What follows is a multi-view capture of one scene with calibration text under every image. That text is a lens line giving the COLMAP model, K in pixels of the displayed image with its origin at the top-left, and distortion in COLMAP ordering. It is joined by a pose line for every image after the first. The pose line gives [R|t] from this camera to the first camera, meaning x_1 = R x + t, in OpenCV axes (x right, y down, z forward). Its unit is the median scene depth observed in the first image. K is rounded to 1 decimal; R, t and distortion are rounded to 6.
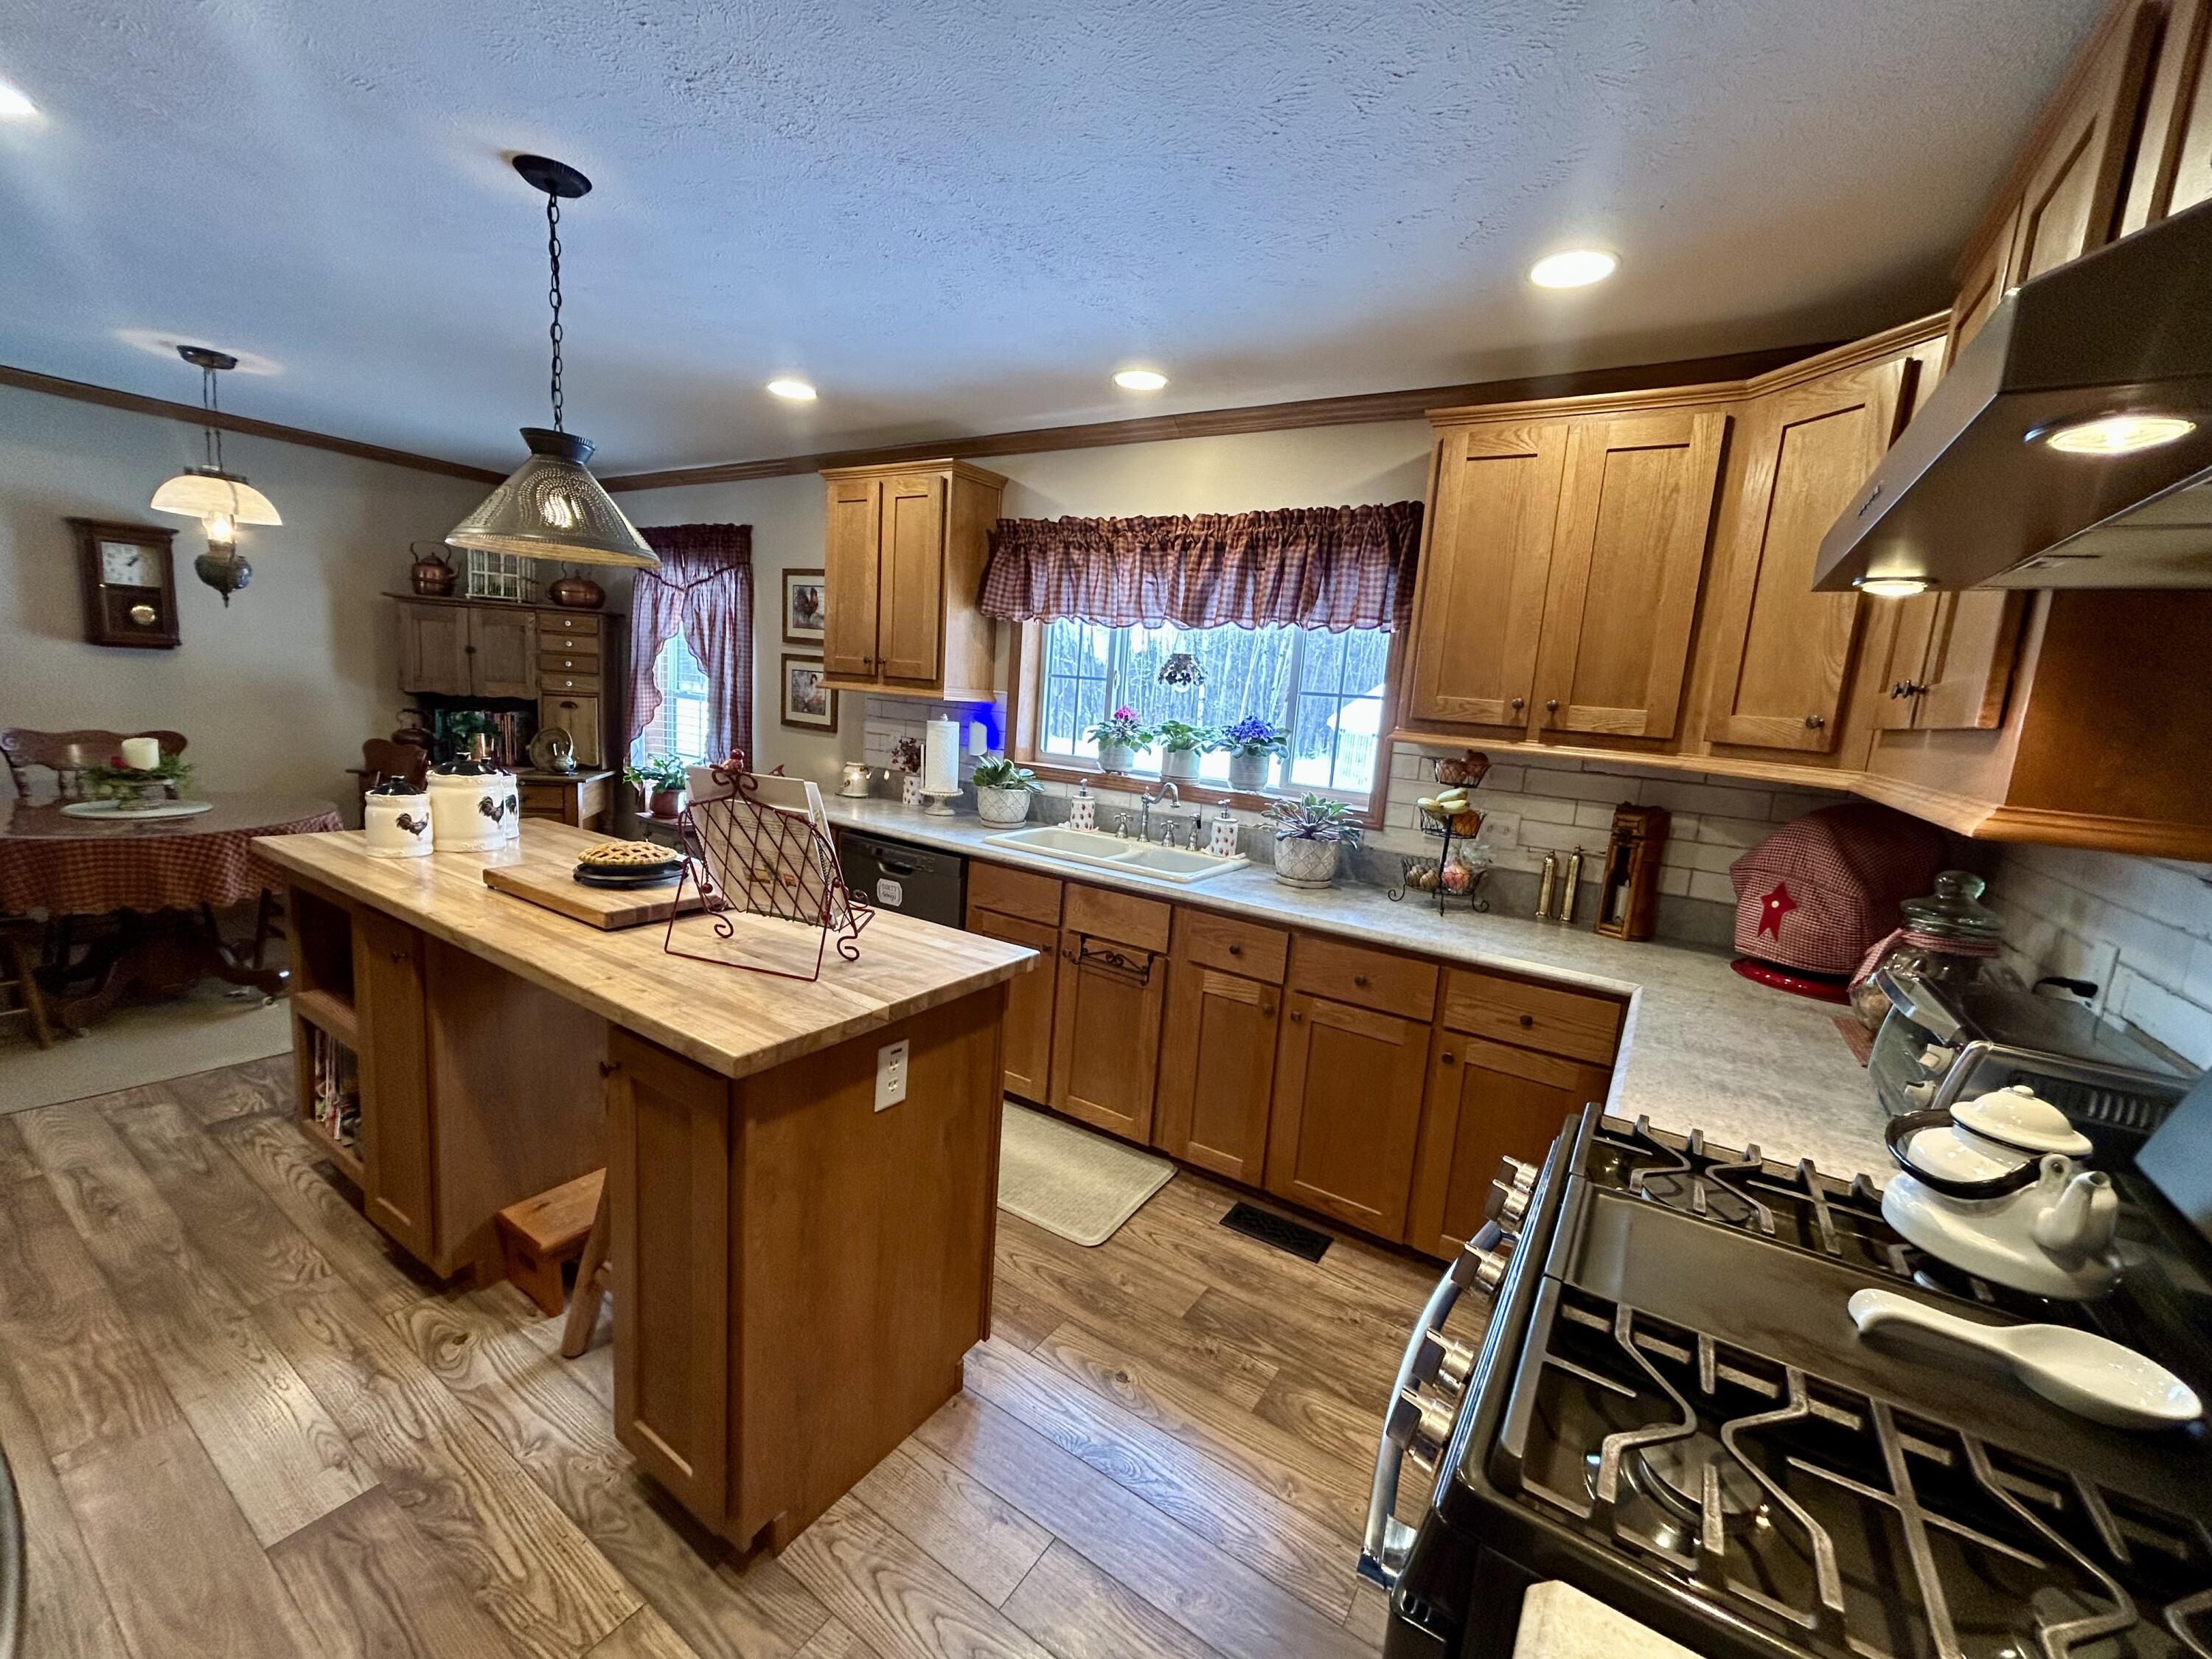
lens RADIAL K [[894.1, 0, 1106.0], [0, 894.1, 829.5], [0, 0, 1]] dist [0.000724, 0.000926]
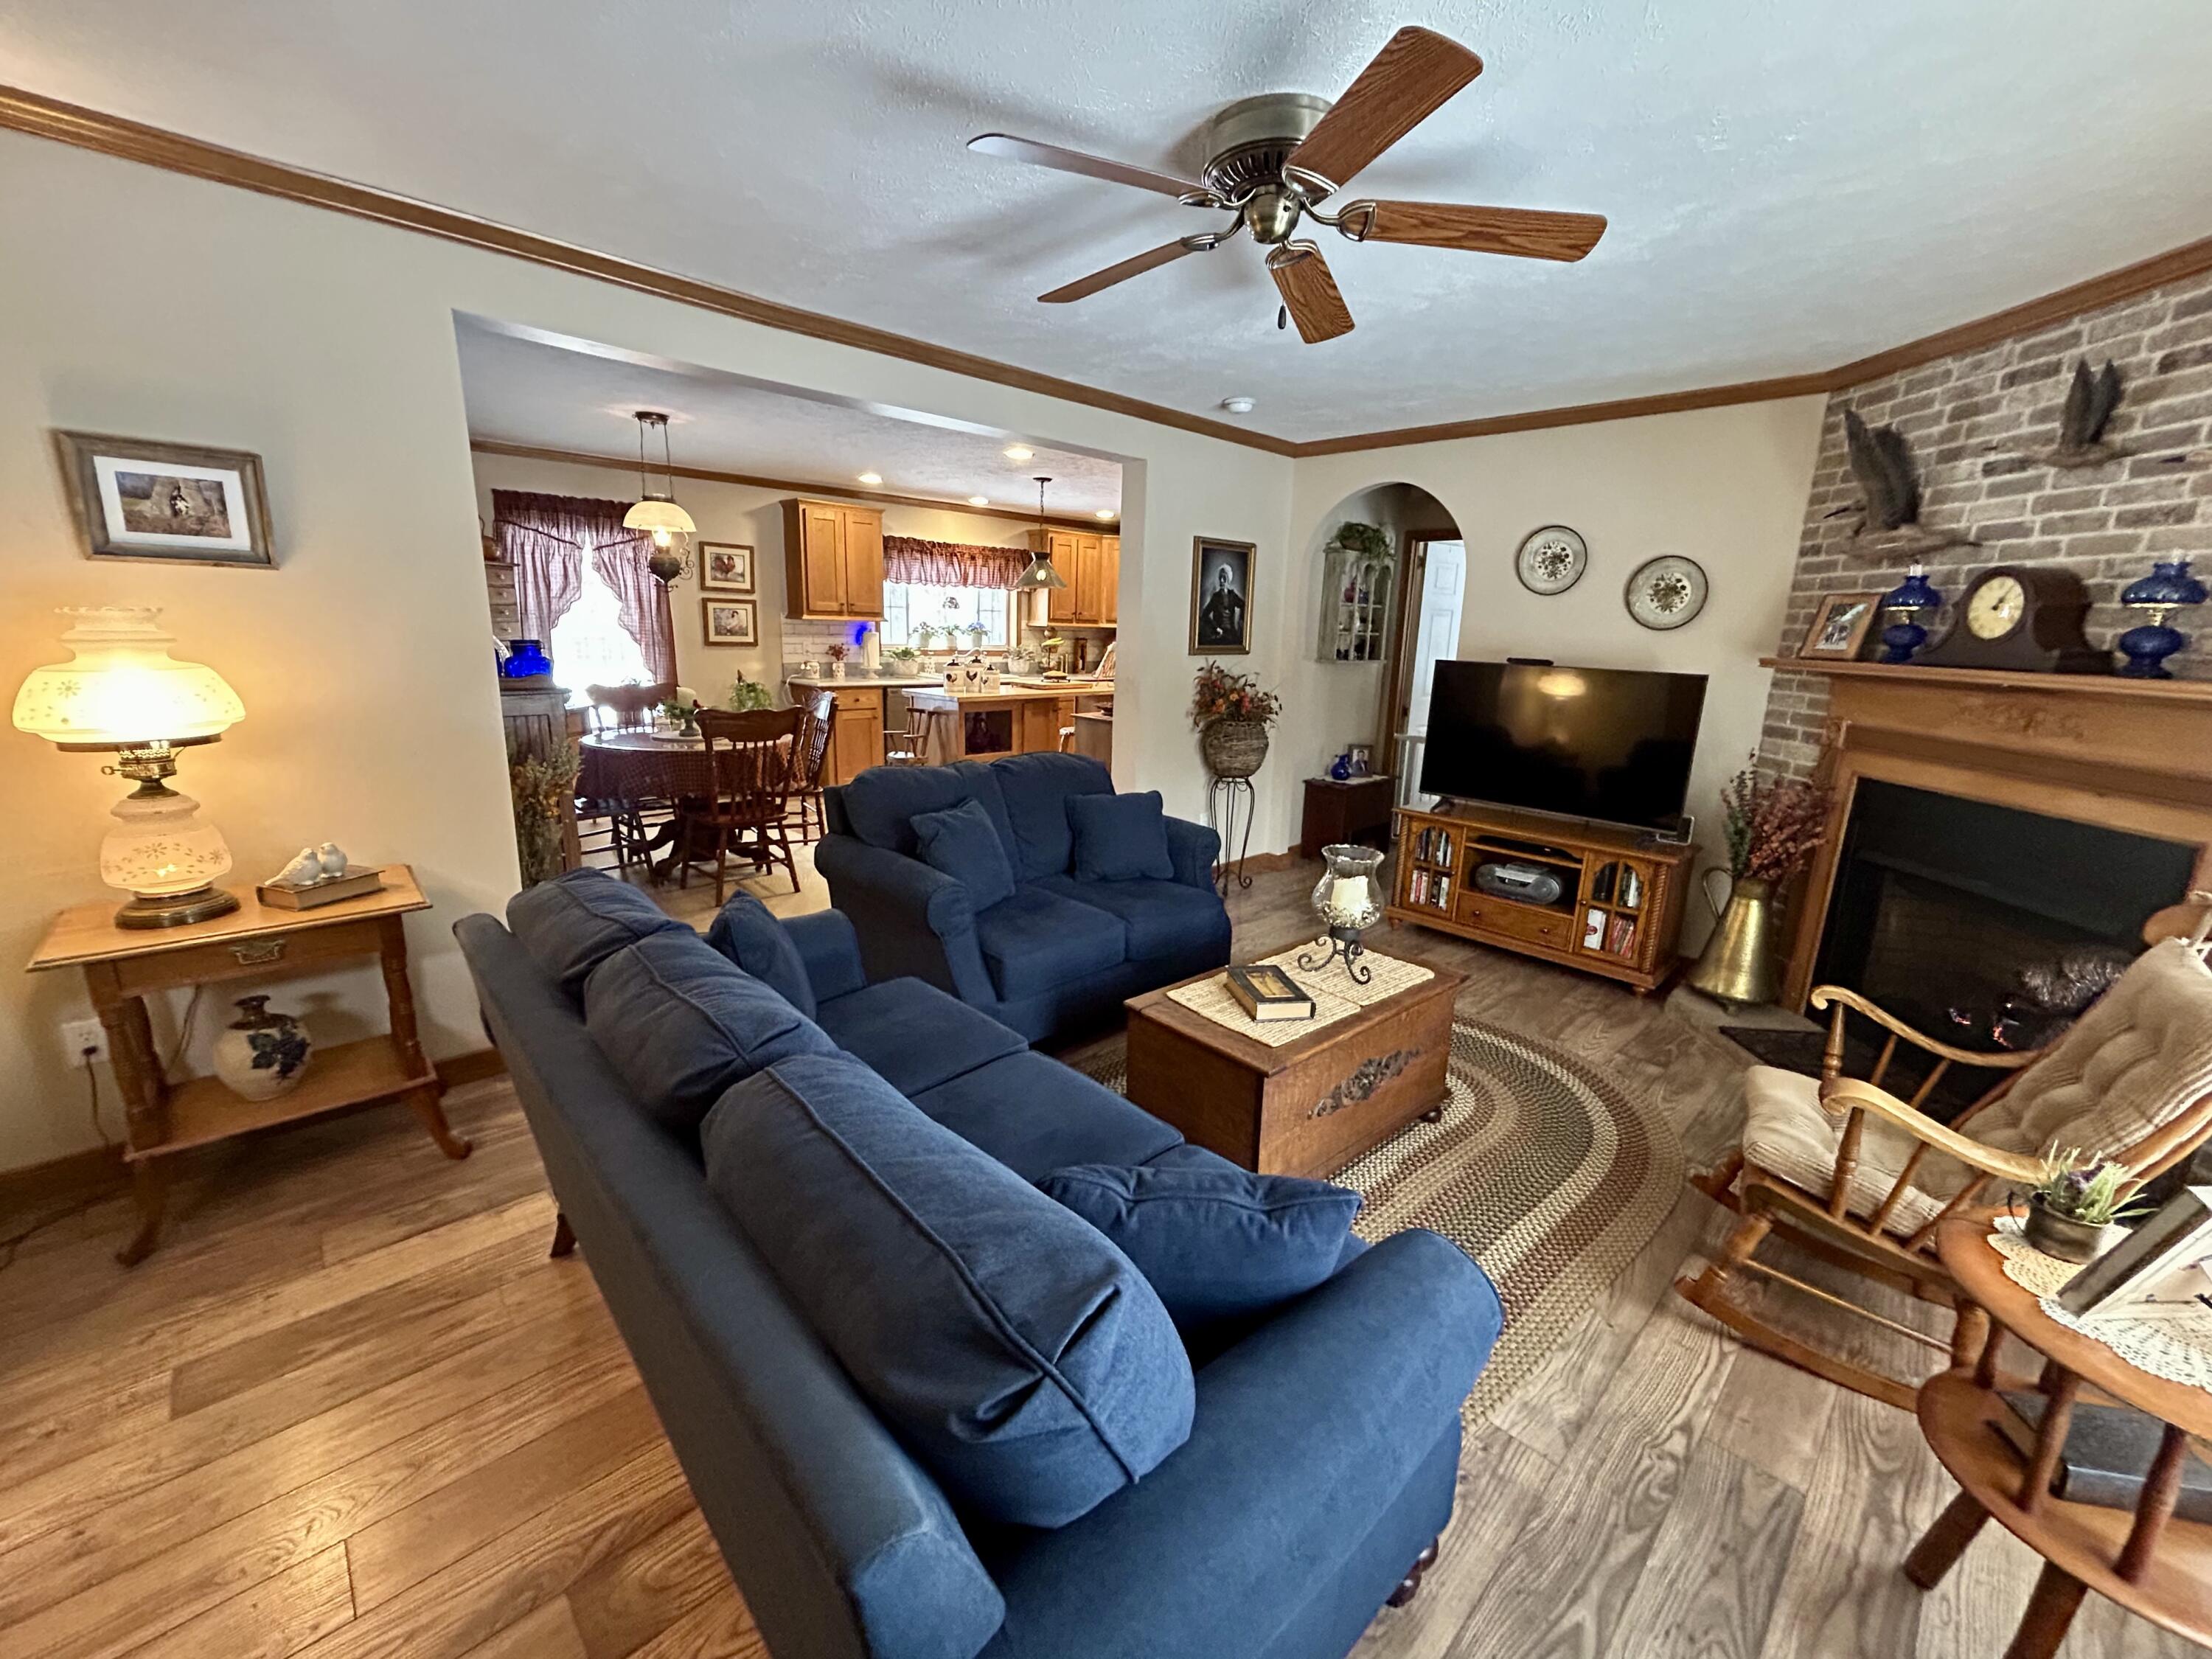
lens RADIAL K [[894.1, 0, 1106.0], [0, 894.1, 829.5], [0, 0, 1]] dist [0.000724, 0.000926]
pose [[0.255325, -0.282890, 0.924545, -1.735189], [0.141232, 0.956894, 0.253785, -0.110974], [-0.956485, 0.065778, 0.284272, -0.061558]]
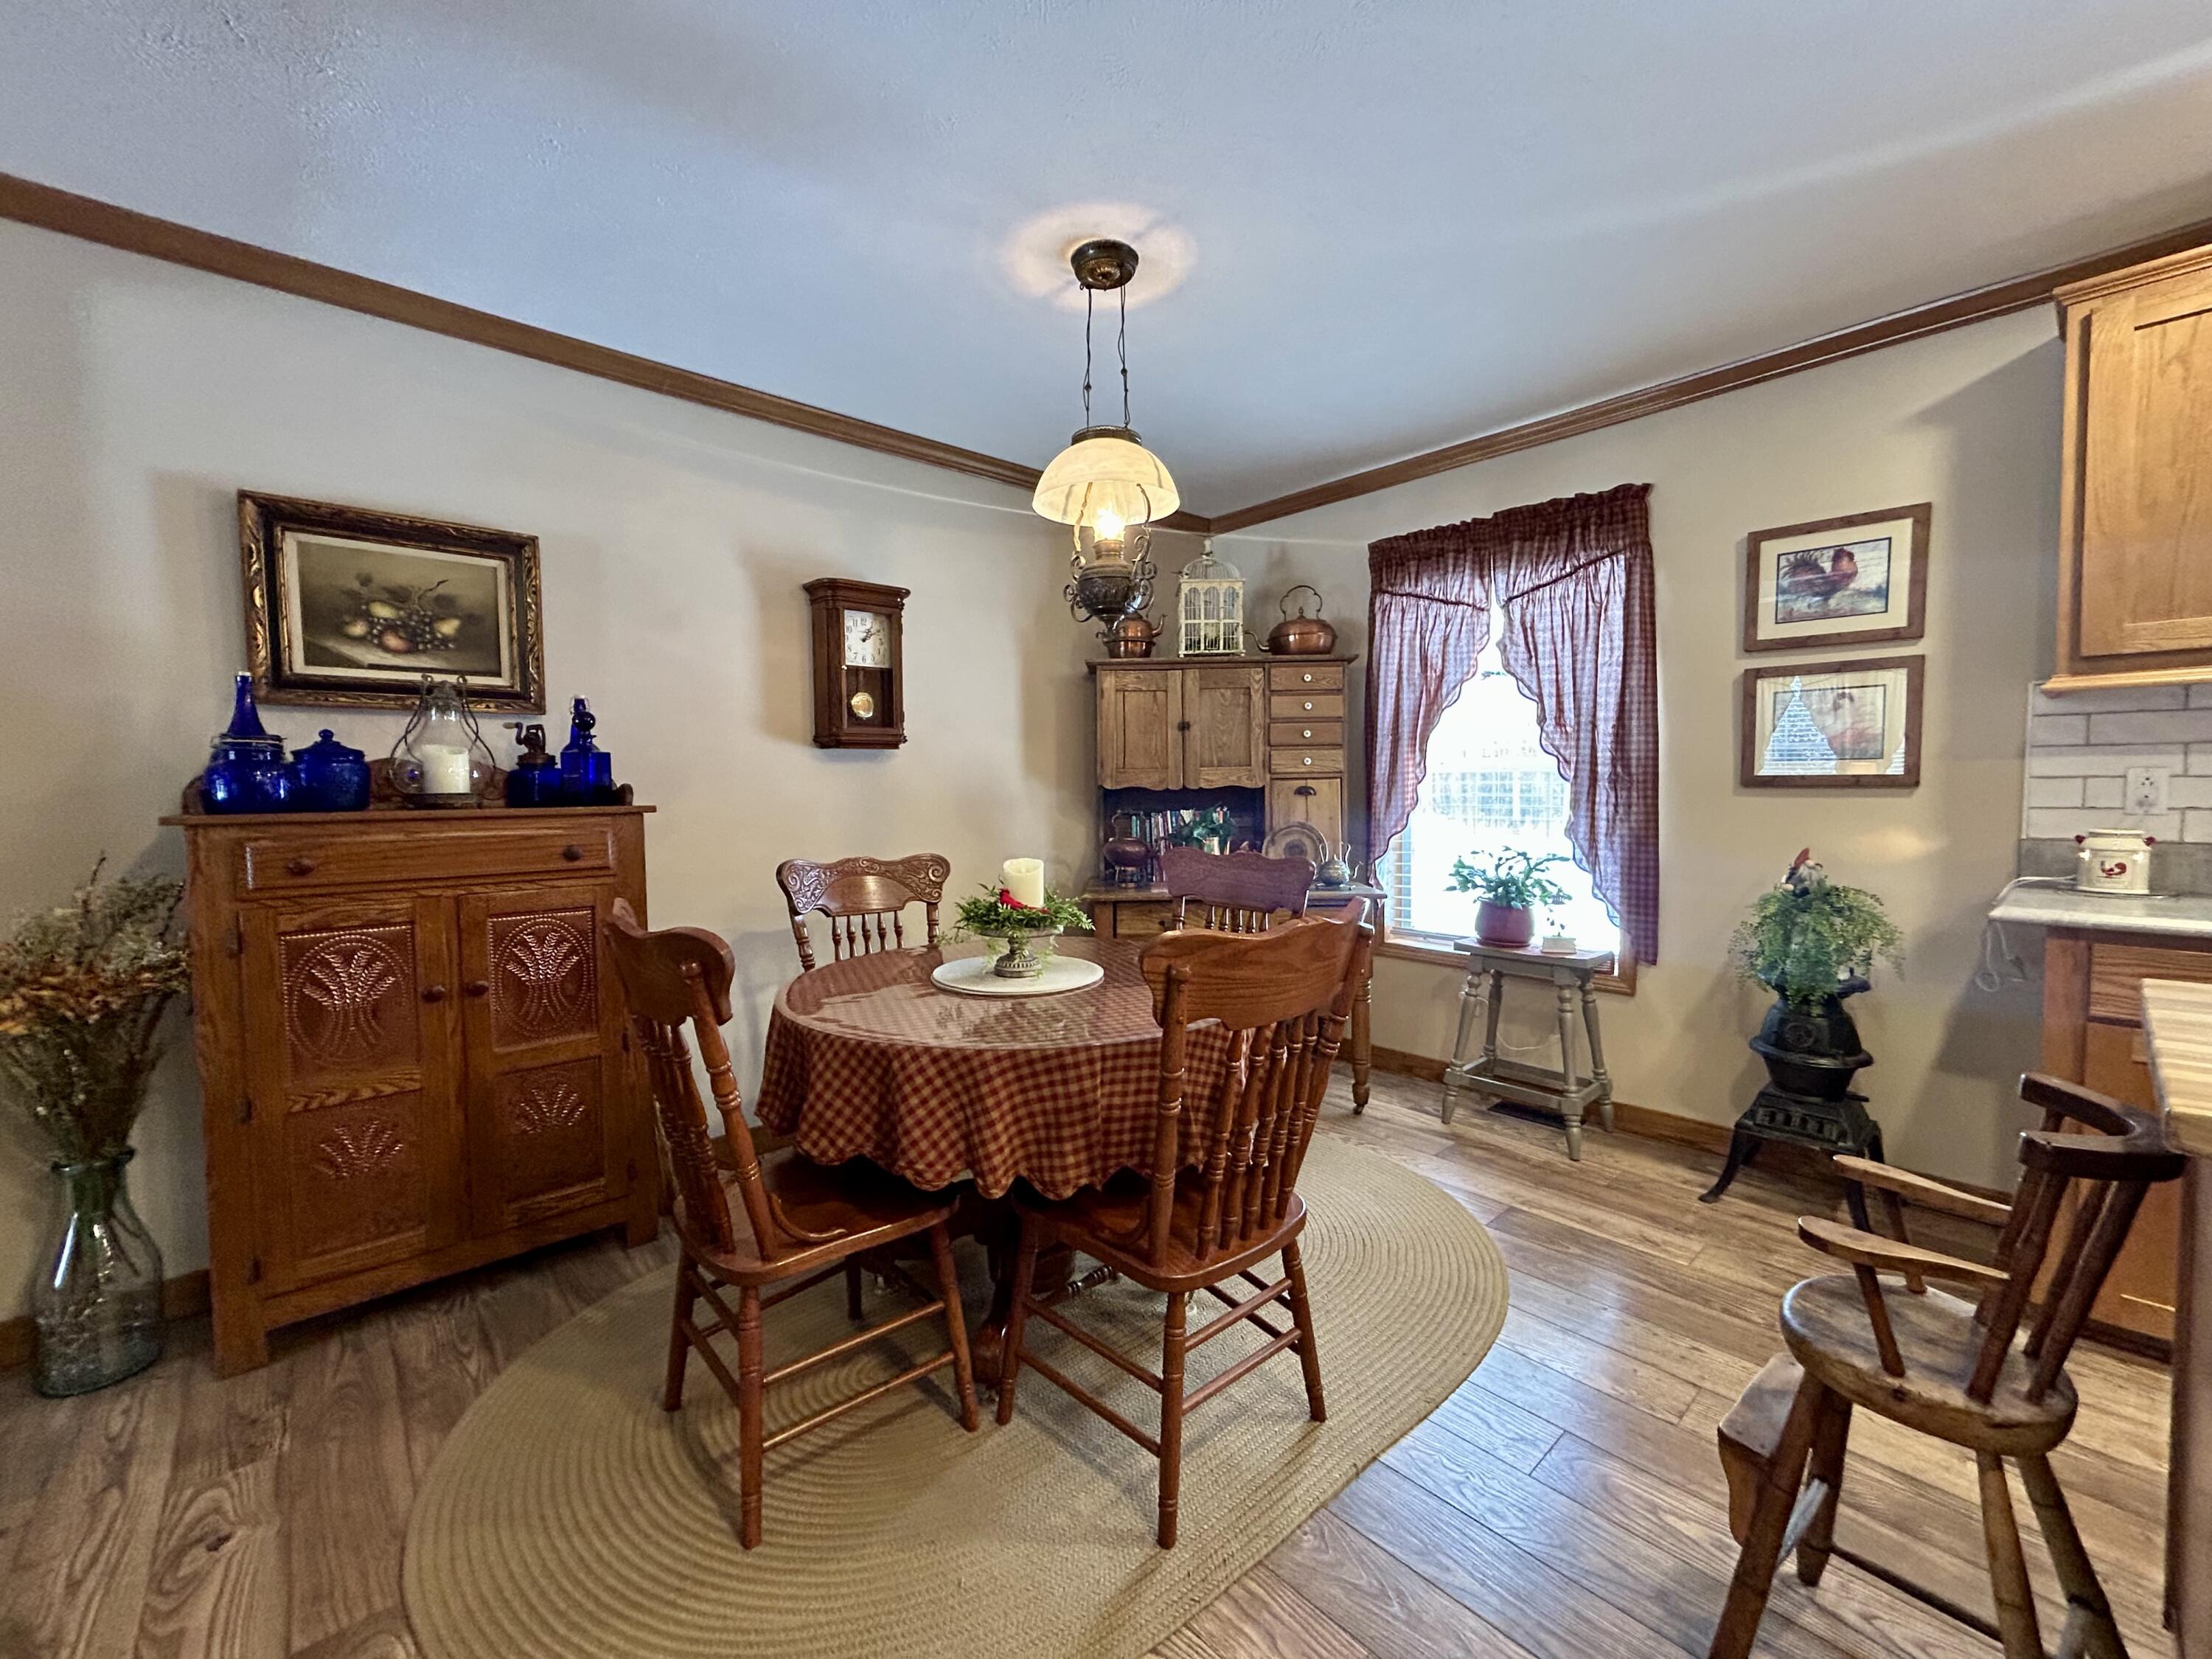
lens RADIAL K [[894.5, 0, 1101.9], [0, 894.5, 826.8], [0, 0, 1]] dist [-0.001289, 0.003231]
pose [[0.962686, -0.071704, -0.260950, -0.645677], [0.039931, 0.991342, -0.125088, -0.031934], [0.267660, 0.110000, 0.957214, 0.313171]]
